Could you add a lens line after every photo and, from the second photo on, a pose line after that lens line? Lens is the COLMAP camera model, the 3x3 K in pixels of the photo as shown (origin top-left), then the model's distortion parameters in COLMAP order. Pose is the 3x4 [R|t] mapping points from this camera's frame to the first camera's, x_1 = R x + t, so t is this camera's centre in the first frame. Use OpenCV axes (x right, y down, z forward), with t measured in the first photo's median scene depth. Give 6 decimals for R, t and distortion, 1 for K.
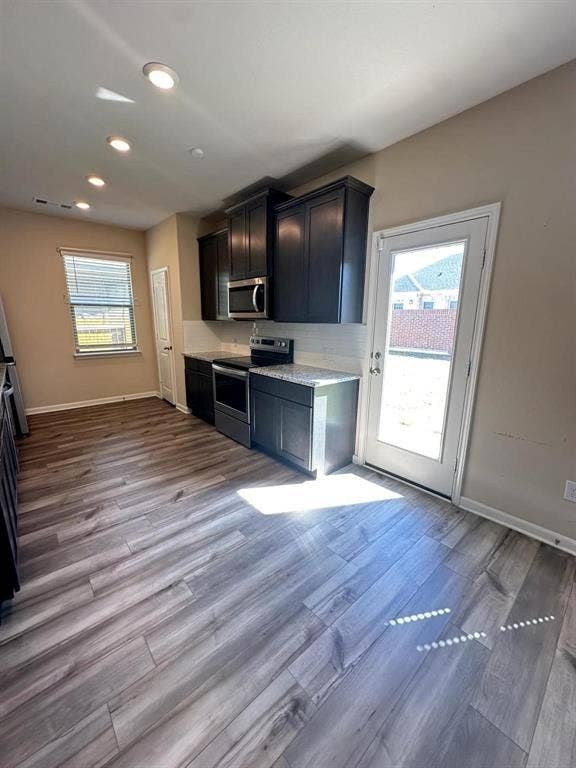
lens RADIAL K [[307.9, 0, 288.0], [0, 307.9, 384.0], [0, 0, 1]] dist [-0.001284, 0.000413]
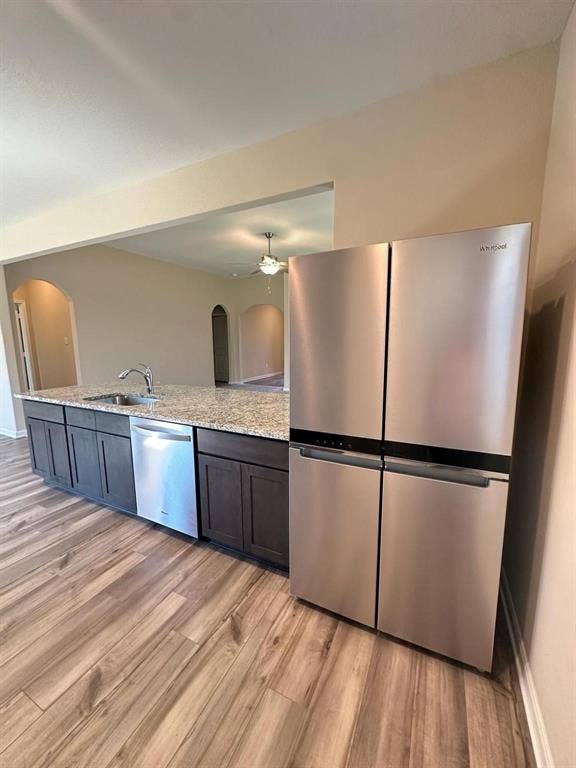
lens RADIAL K [[307.9, 0, 288.0], [0, 307.9, 384.0], [0, 0, 1]] dist [-0.001284, 0.000413]
pose [[-0.925866, 0.052728, -0.374155, -0.799368], [-0.082087, 0.938497, 0.335387, -0.326081], [0.368828, 0.341237, -0.864595, 1.489352]]
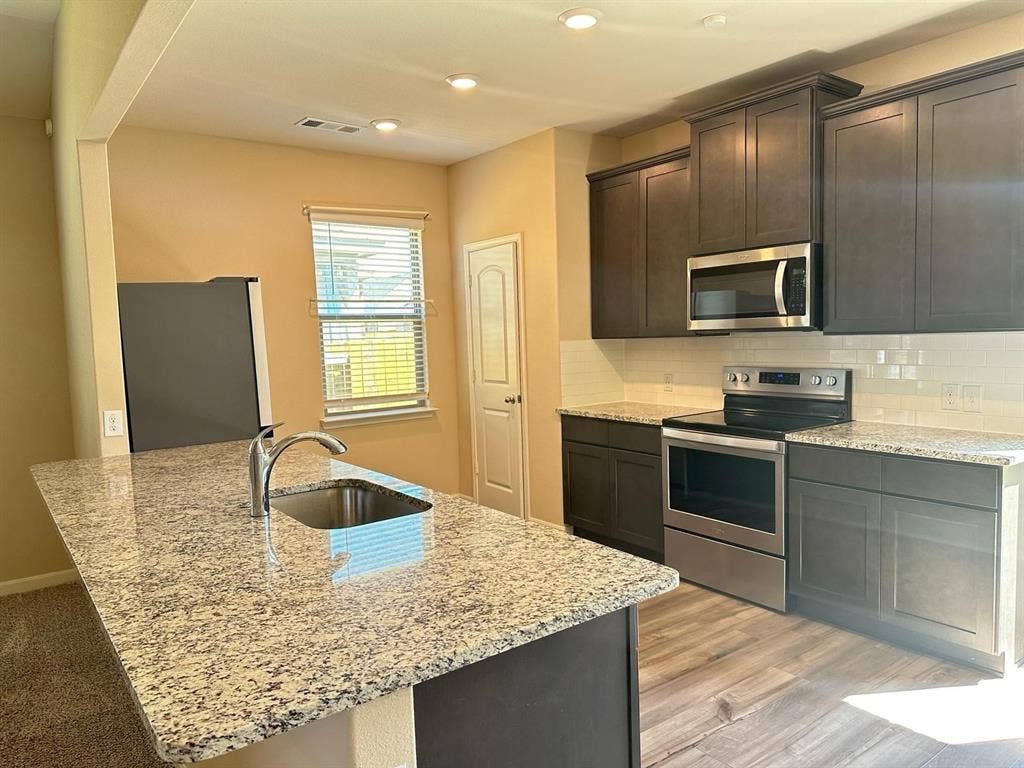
lens RADIAL K [[722.1, 0, 512.0], [0, 722.1, 384.0], [0, 0, 1]] dist [0.120925, -0.165822]
pose [[0.996143, -0.036437, -0.079826, -0.486282], [0.025324, 0.990379, -0.136045, 0.017002], [0.084015, 0.133499, 0.987481, -0.159518]]
